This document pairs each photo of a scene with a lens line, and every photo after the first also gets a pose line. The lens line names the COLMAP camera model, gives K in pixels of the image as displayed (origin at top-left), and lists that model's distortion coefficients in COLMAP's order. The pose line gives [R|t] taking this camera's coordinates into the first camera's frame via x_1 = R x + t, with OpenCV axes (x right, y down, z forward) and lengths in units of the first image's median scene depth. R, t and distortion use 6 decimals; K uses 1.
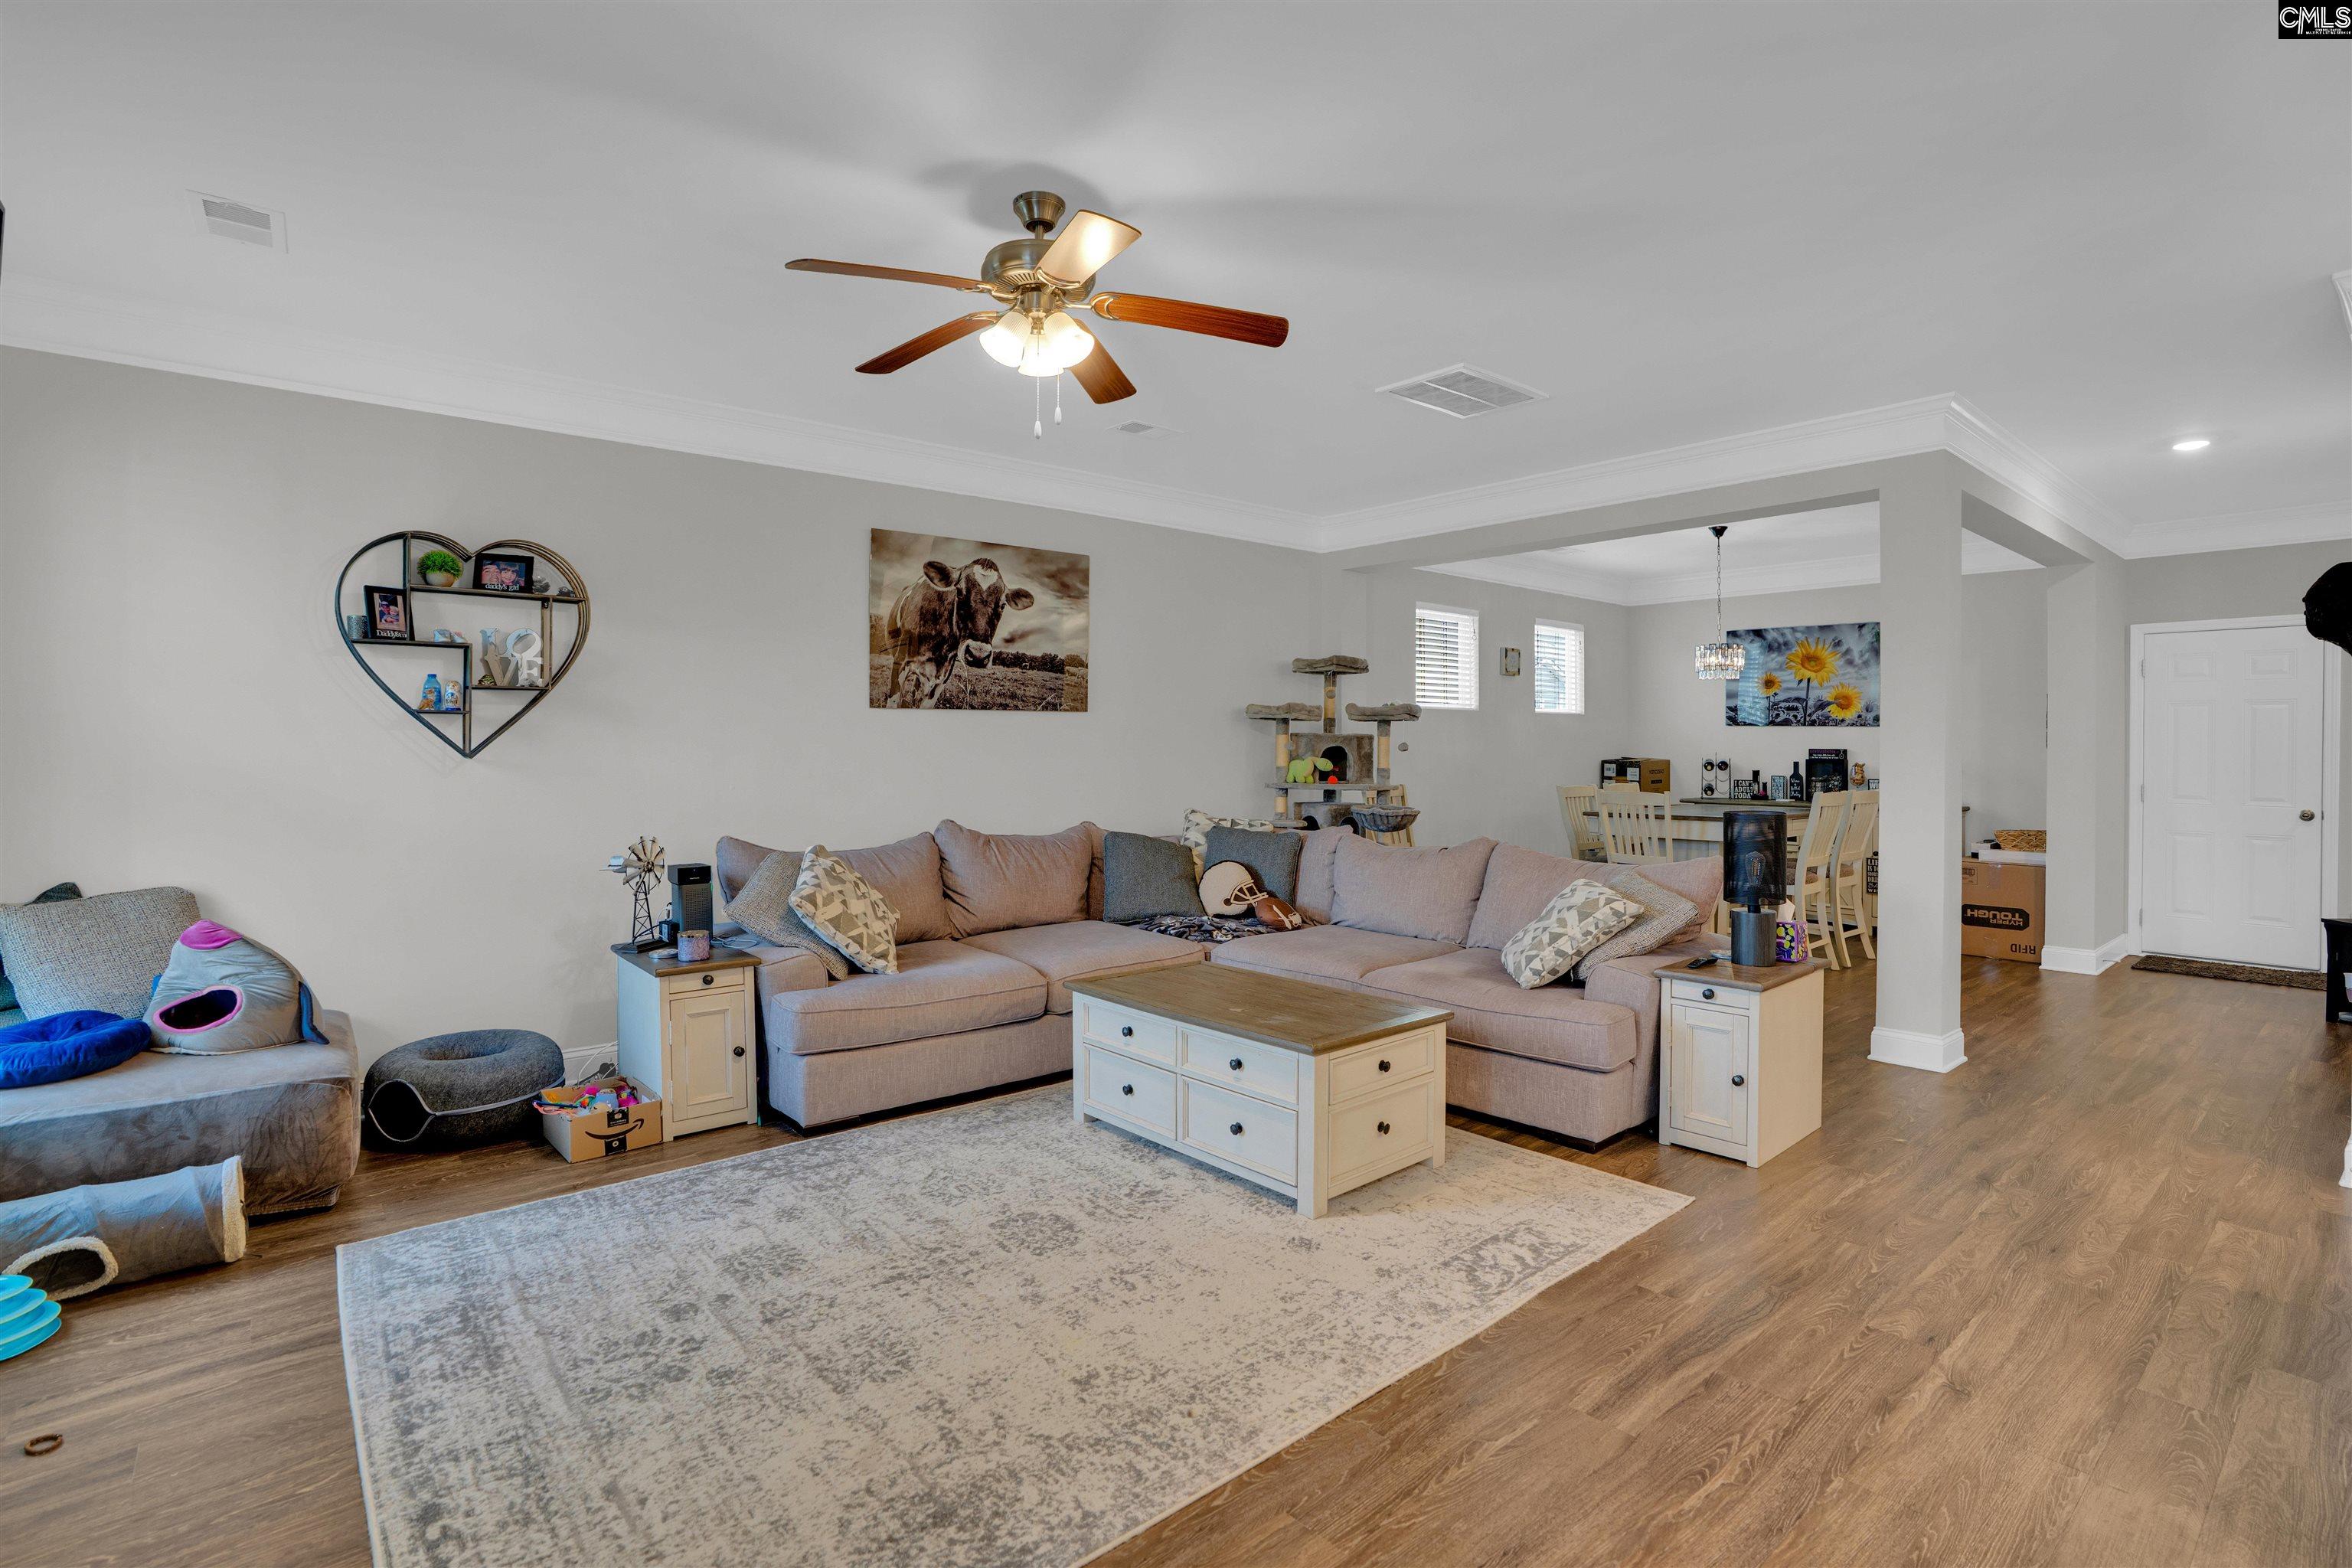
lens RADIAL K [[1109.2, 0, 1188.8], [0, 1109.2, 773.5], [0, 0, 1]] dist [-0.071945, 0.028683]
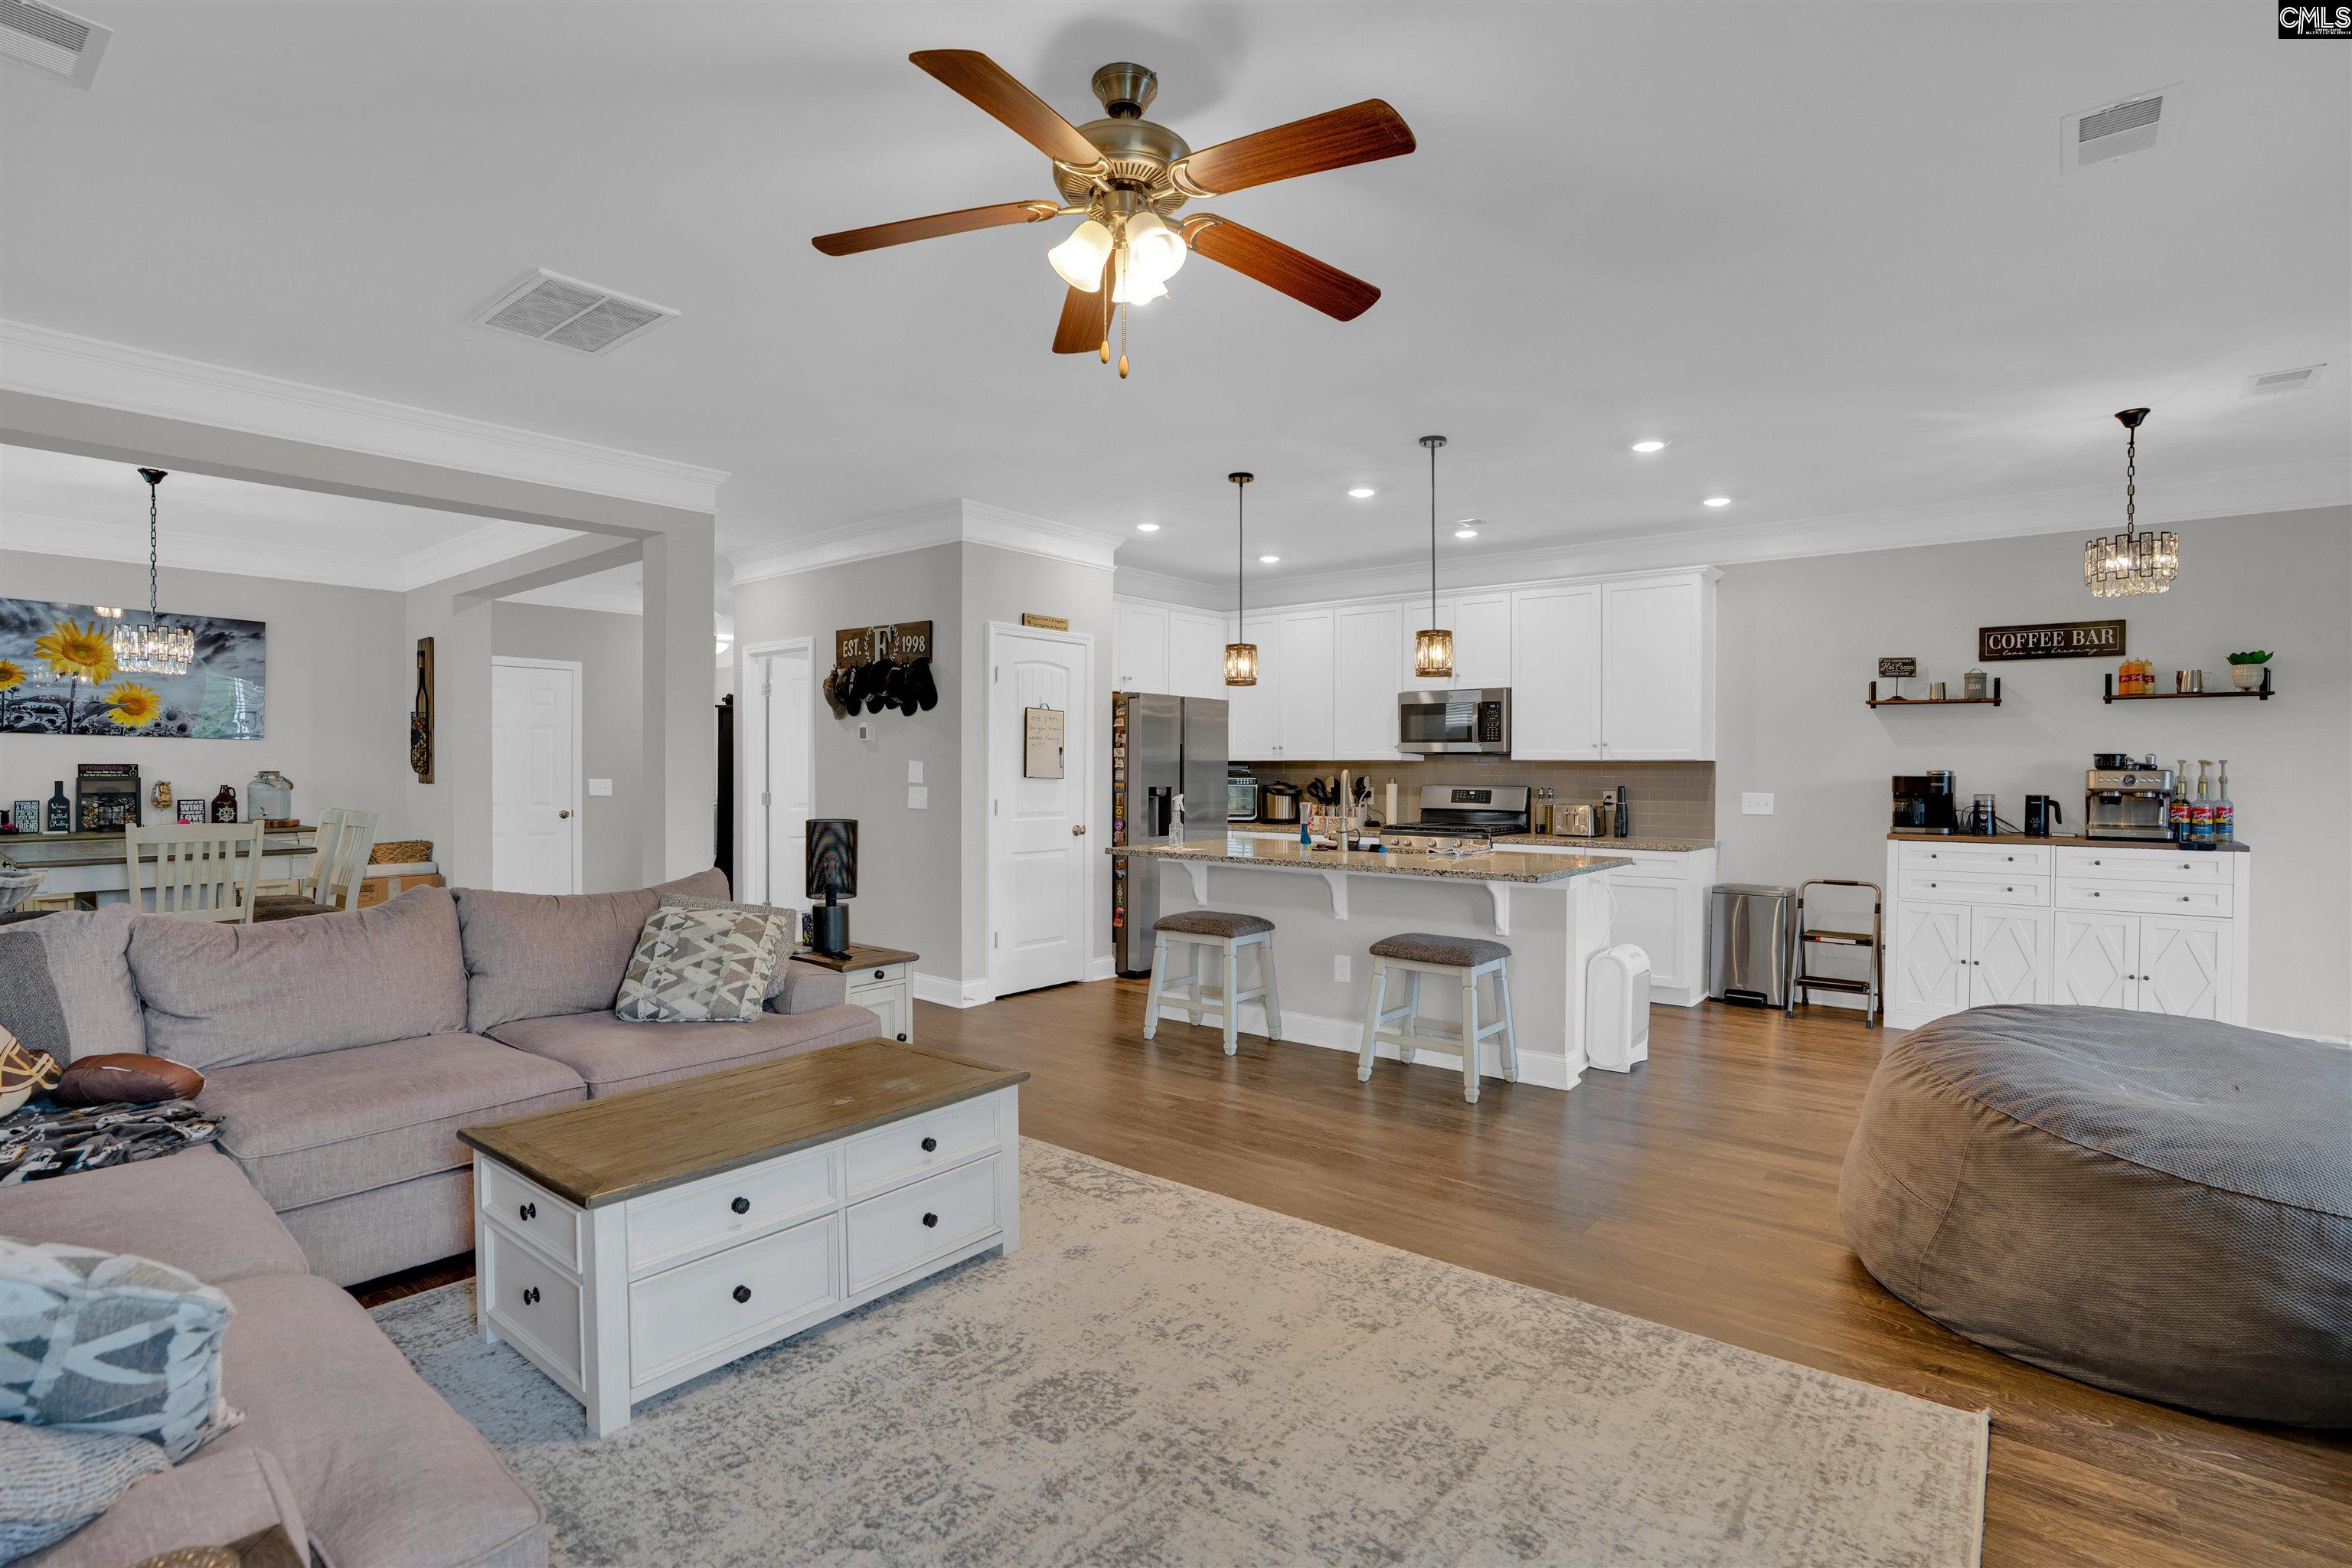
lens RADIAL K [[1155.2, 0, 1143.6], [0, 1155.2, 778.0], [0, 0, 1]] dist [-0.044561, 0.000515]
pose [[-0.167278, -0.012109, 0.985835, -0.540018], [0.021356, 0.999645, 0.015903, -0.014928], [-0.985678, 0.023714, -0.166960, 0.629383]]
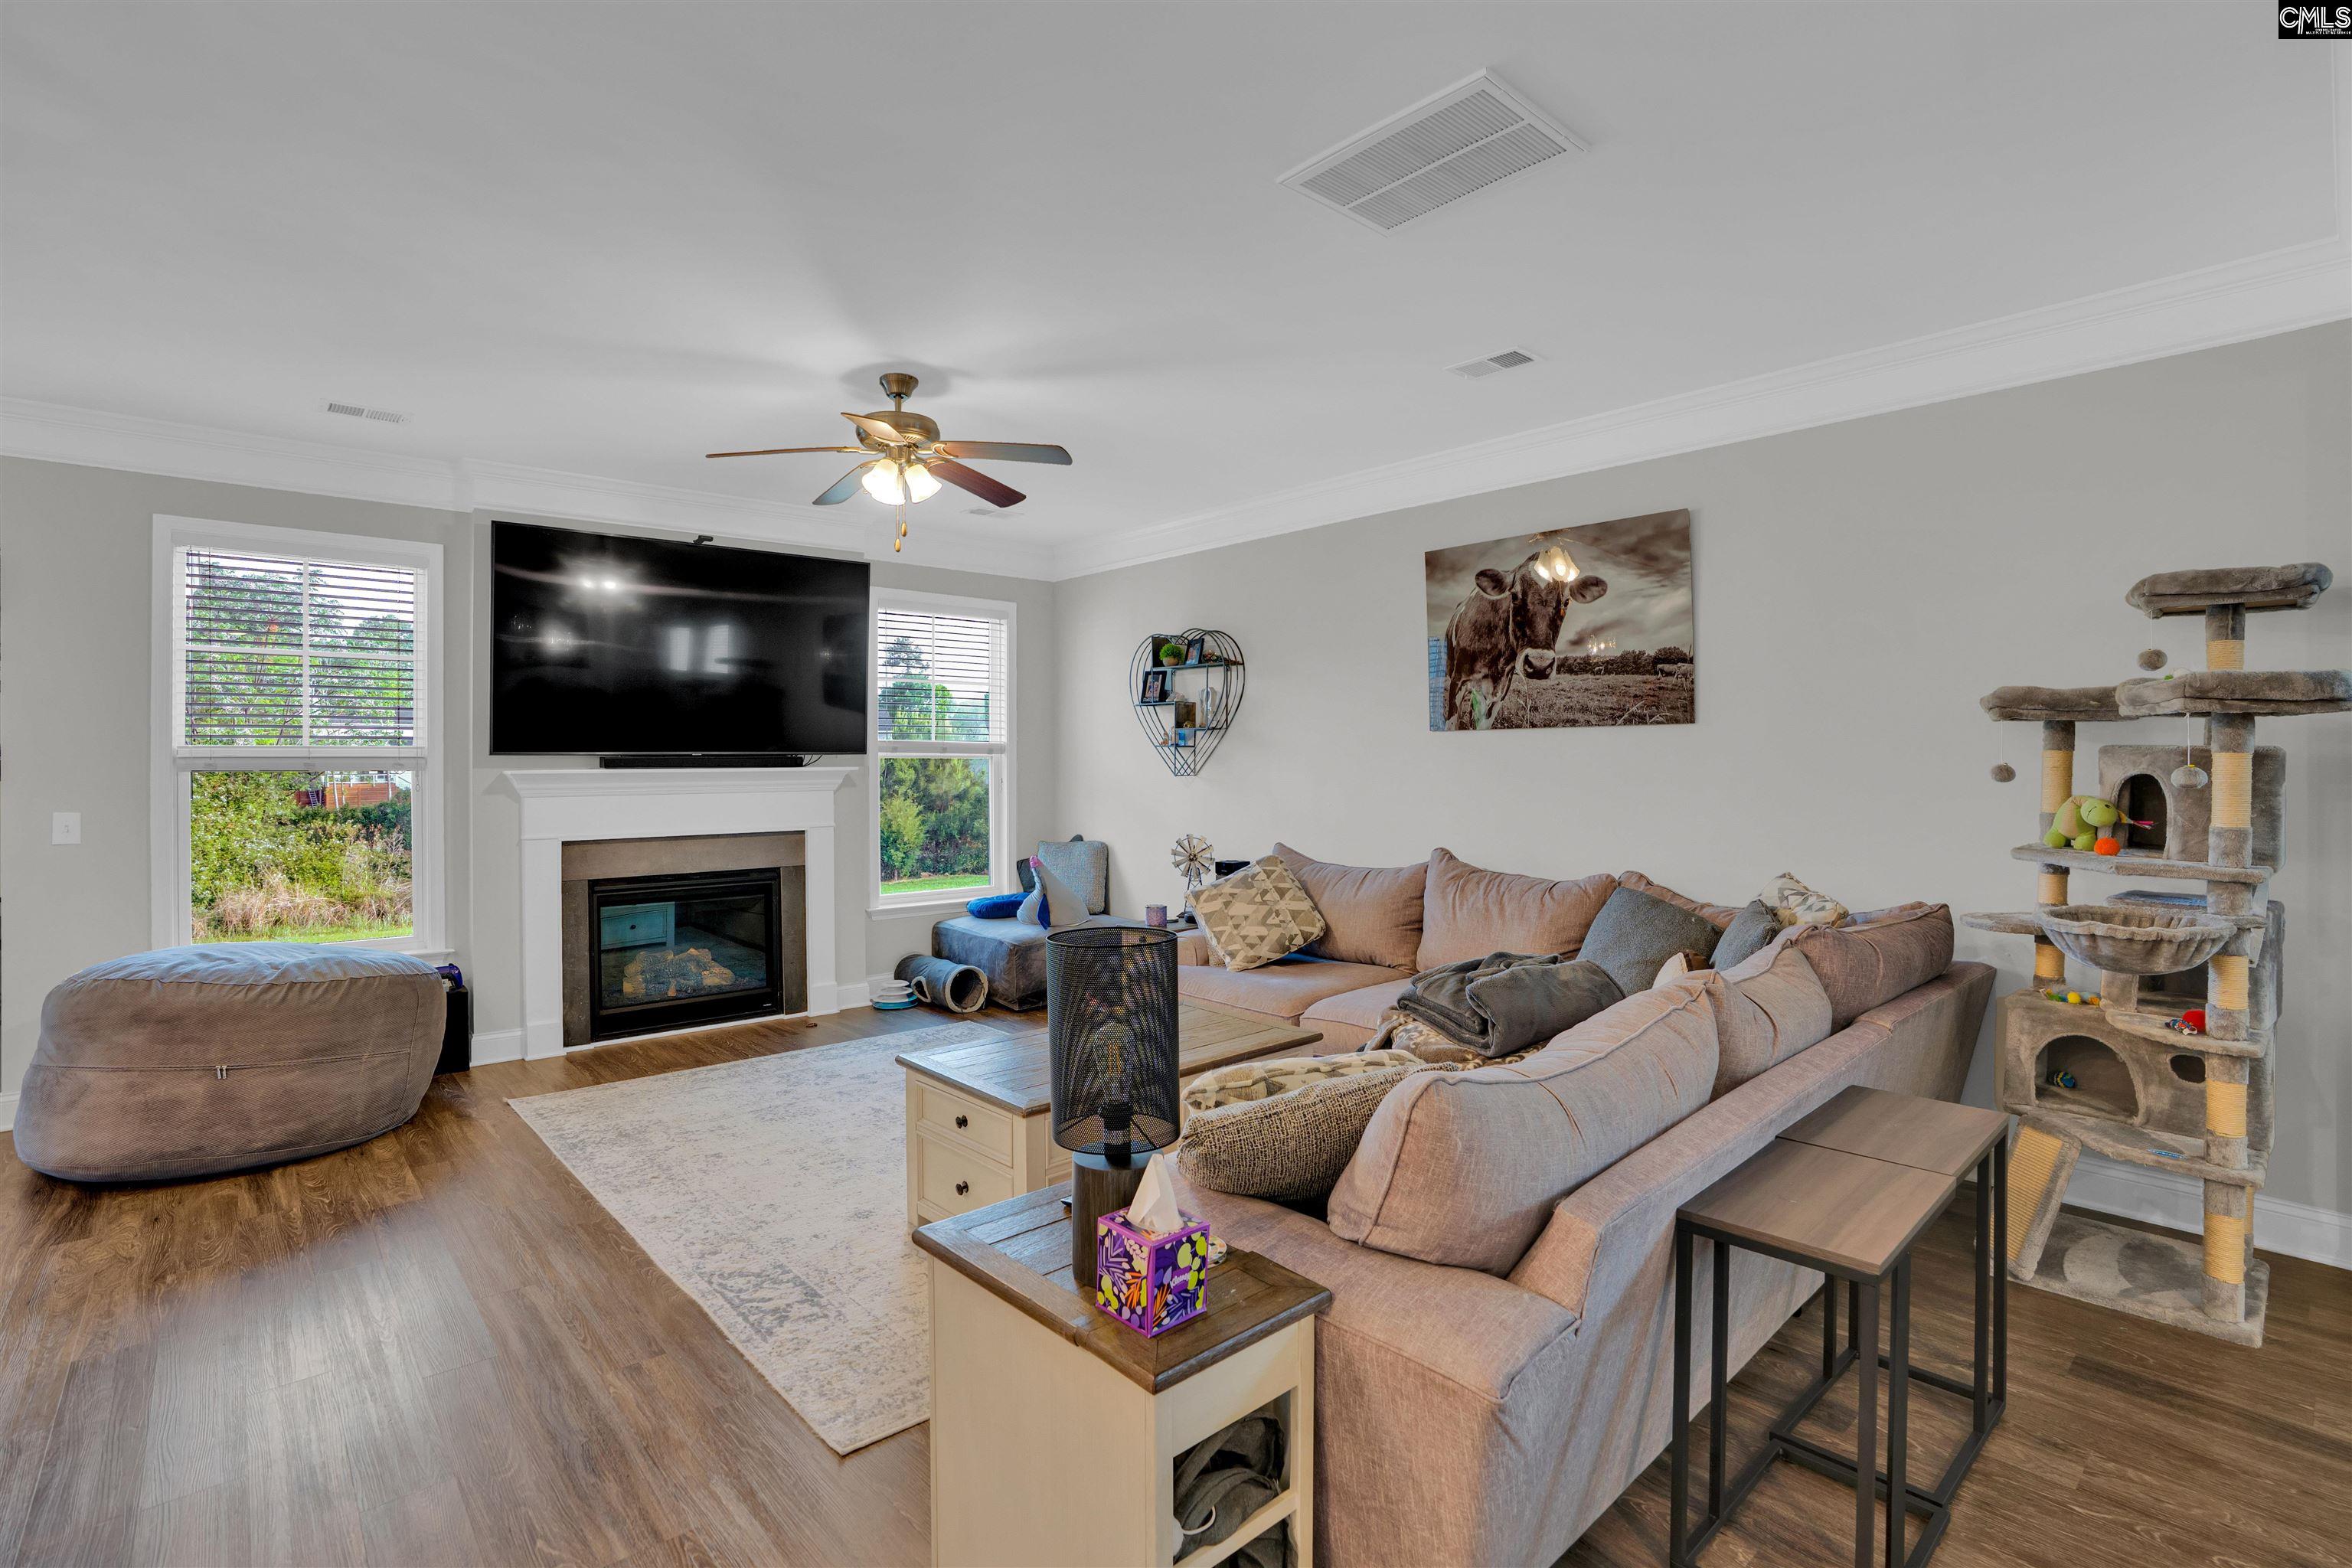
lens RADIAL K [[1132.6, 0, 1179.5], [0, 1132.6, 769.6], [0, 0, 1]] dist [-0.086241, 0.038837]
pose [[0.022500, 0.003076, -0.999742, 0.704838], [-0.026431, 0.999648, 0.002480, -0.020763], [0.999397, 0.026368, 0.022574, 0.729487]]
